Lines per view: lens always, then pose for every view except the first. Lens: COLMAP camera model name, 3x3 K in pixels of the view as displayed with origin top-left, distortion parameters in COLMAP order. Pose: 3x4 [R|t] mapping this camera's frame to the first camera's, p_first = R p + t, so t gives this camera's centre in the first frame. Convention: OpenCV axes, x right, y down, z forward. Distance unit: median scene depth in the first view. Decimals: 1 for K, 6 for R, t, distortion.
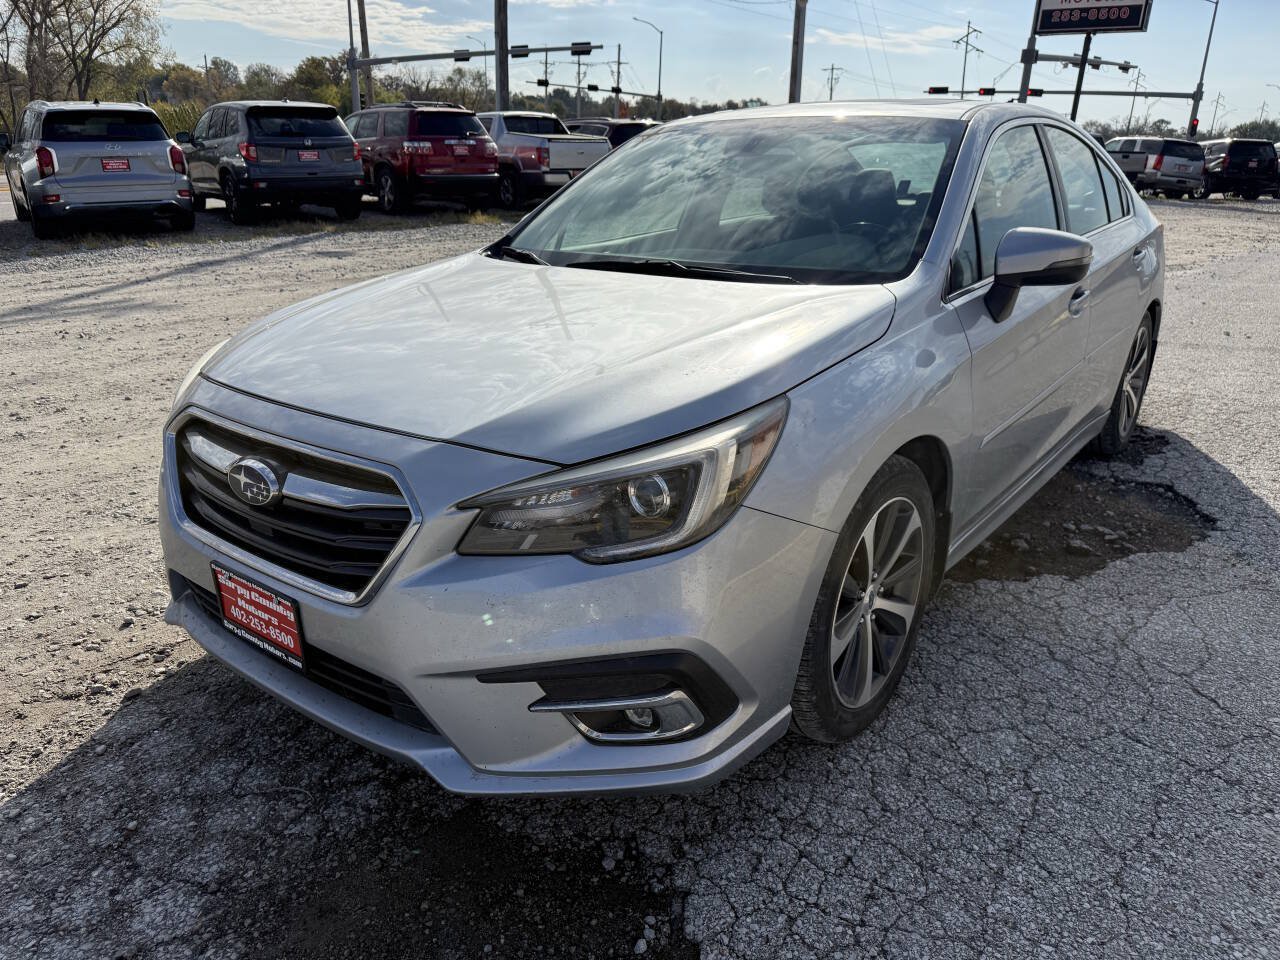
lens RADIAL K [[902.6, 0, 633.7], [0, 902.6, 488.6], [0, 0, 1]] dist [0.035496, -0.041489]
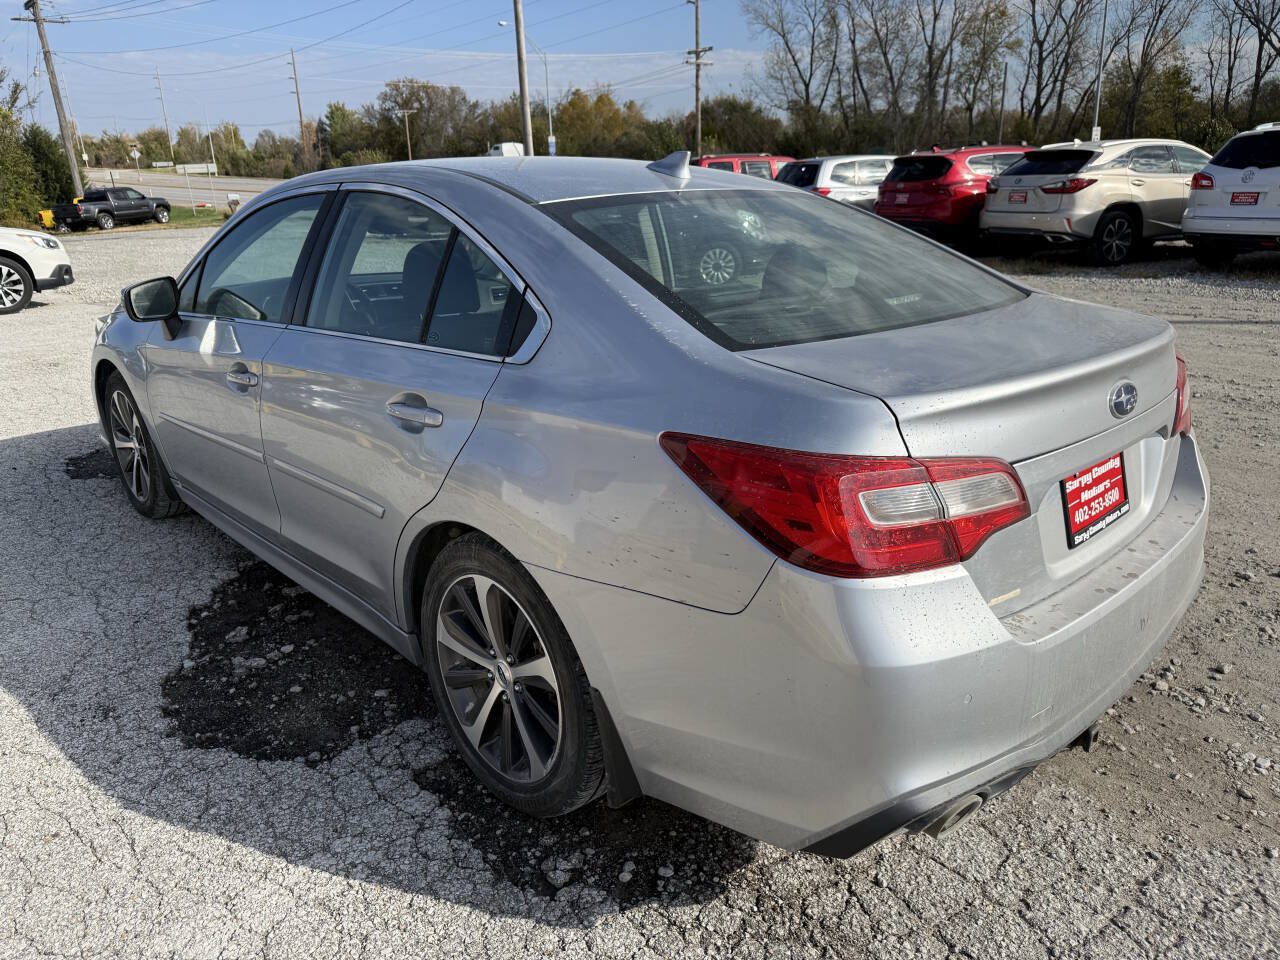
lens RADIAL K [[917.9, 0, 634.3], [0, 917.9, 475.0], [0, 0, 1]] dist [0.007142, -0.014456]
pose [[-0.152151, 0.303900, -0.940476, 0.582493], [-0.327033, 0.882475, 0.338065, -0.246828], [0.932684, 0.359003, -0.034884, 0.620002]]
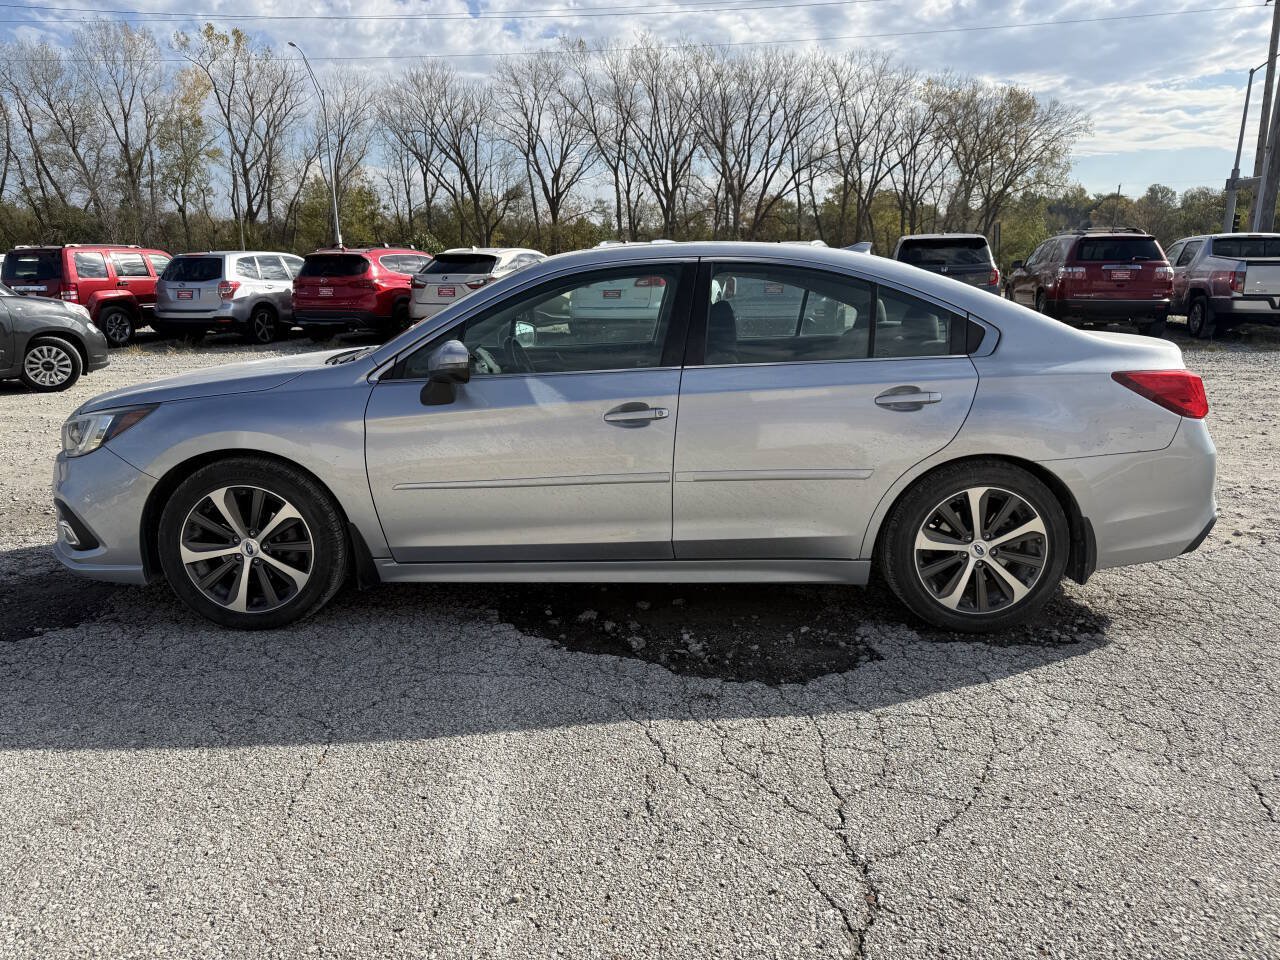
lens RADIAL K [[902.6, 0, 633.7], [0, 902.6, 488.6], [0, 0, 1]] dist [0.035496, -0.041489]
pose [[0.619126, 0.178377, -0.764764, 0.576641], [-0.271834, 0.962334, 0.004391, -0.052921], [0.736742, 0.205171, 0.644295, 0.128737]]
